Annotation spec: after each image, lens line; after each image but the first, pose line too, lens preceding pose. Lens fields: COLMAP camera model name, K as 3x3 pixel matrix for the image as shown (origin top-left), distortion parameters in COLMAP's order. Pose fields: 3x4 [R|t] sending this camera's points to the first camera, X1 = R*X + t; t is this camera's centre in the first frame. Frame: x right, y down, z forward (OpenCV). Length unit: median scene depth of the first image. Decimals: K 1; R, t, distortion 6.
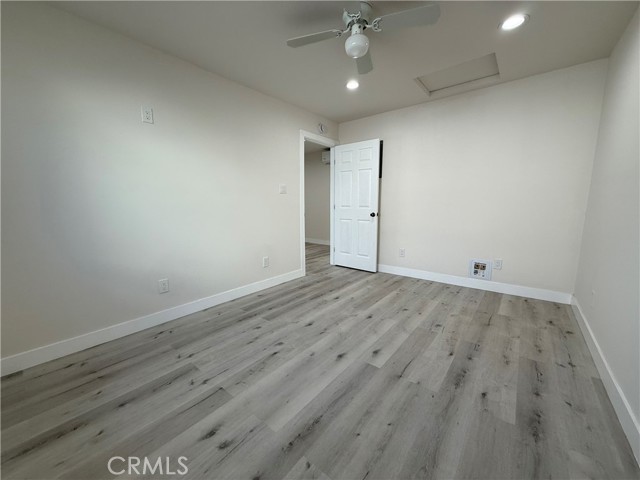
lens RADIAL K [[254.5, 0, 319.7], [0, 254.5, 240.0], [0, 0, 1]] dist [-0.000598, -0.000182]
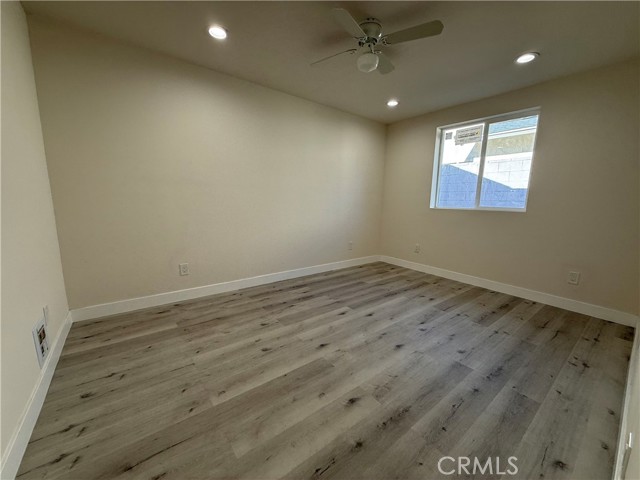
lens RADIAL K [[254.5, 0, 319.4], [0, 254.5, 241.3], [0, 0, 1]] dist [-0.000598, -0.000182]
pose [[-0.972443, -0.052363, 0.227186, 0.045304], [0.018997, 0.953415, 0.301063, -0.273164], [-0.232367, 0.297083, -0.926146, 1.787129]]
